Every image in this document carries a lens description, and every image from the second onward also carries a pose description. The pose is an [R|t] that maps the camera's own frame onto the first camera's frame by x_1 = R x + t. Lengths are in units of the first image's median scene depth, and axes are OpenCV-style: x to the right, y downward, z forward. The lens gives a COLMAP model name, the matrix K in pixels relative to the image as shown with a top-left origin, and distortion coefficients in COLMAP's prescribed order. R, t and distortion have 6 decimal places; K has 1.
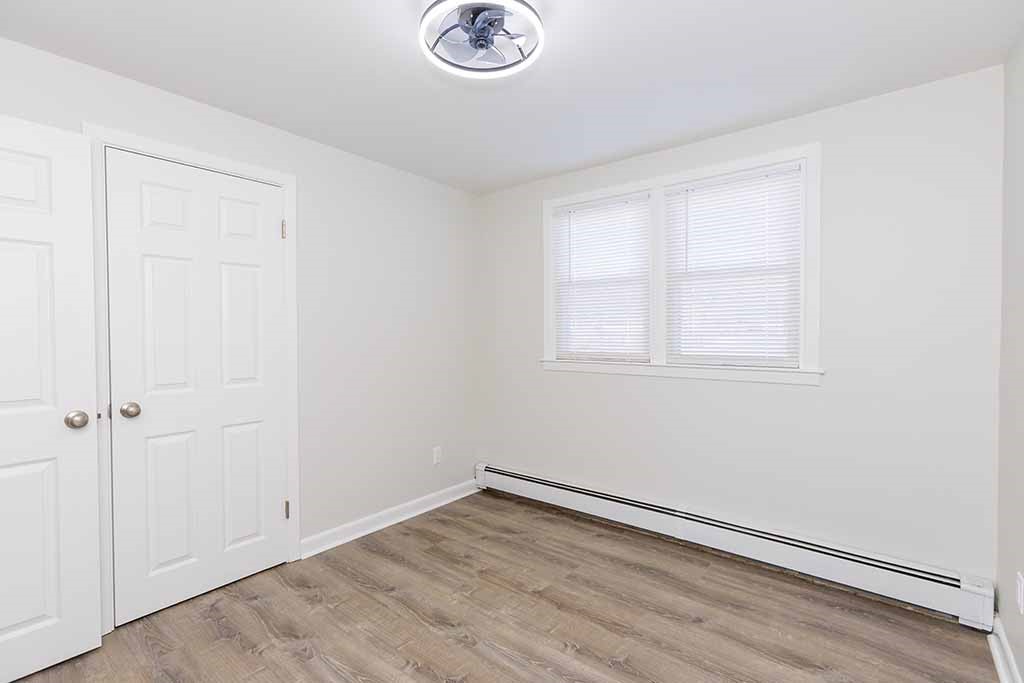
lens RADIAL K [[465.3, 0, 506.4], [0, 465.3, 348.5], [0, 0, 1]] dist [-0.007270, 0.004344]
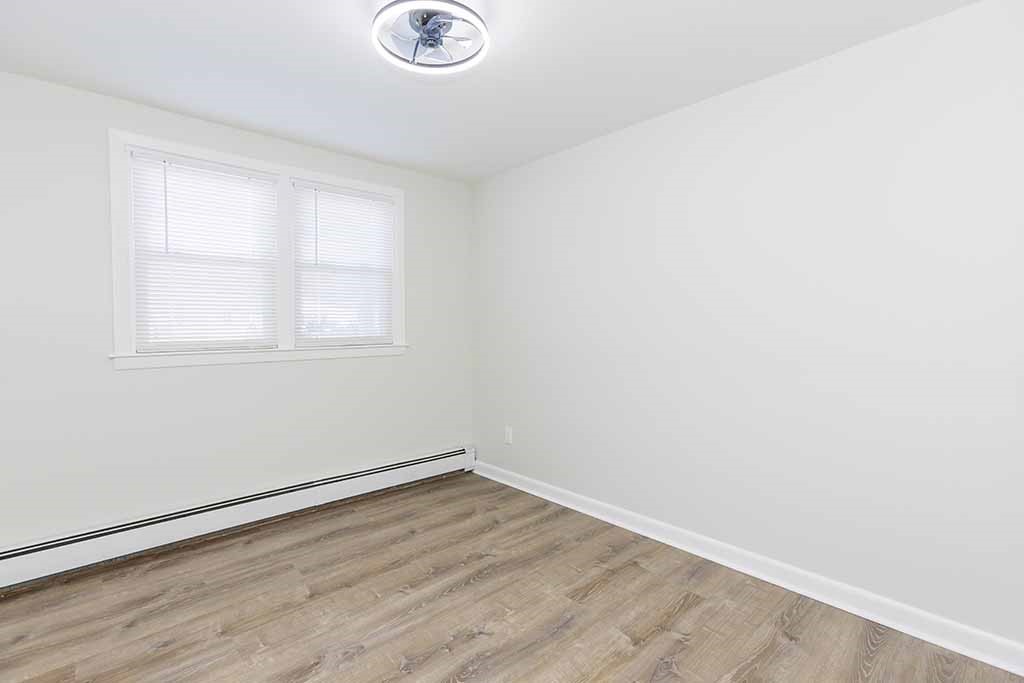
lens RADIAL K [[465.3, 0, 514.3], [0, 465.3, 339.3], [0, 0, 1]] dist [-0.007270, 0.004344]
pose [[0.151404, -0.037920, 0.987744, -0.643104], [0.028234, 0.999022, 0.034025, -0.008960], [-0.988069, 0.022736, 0.152327, 0.368254]]
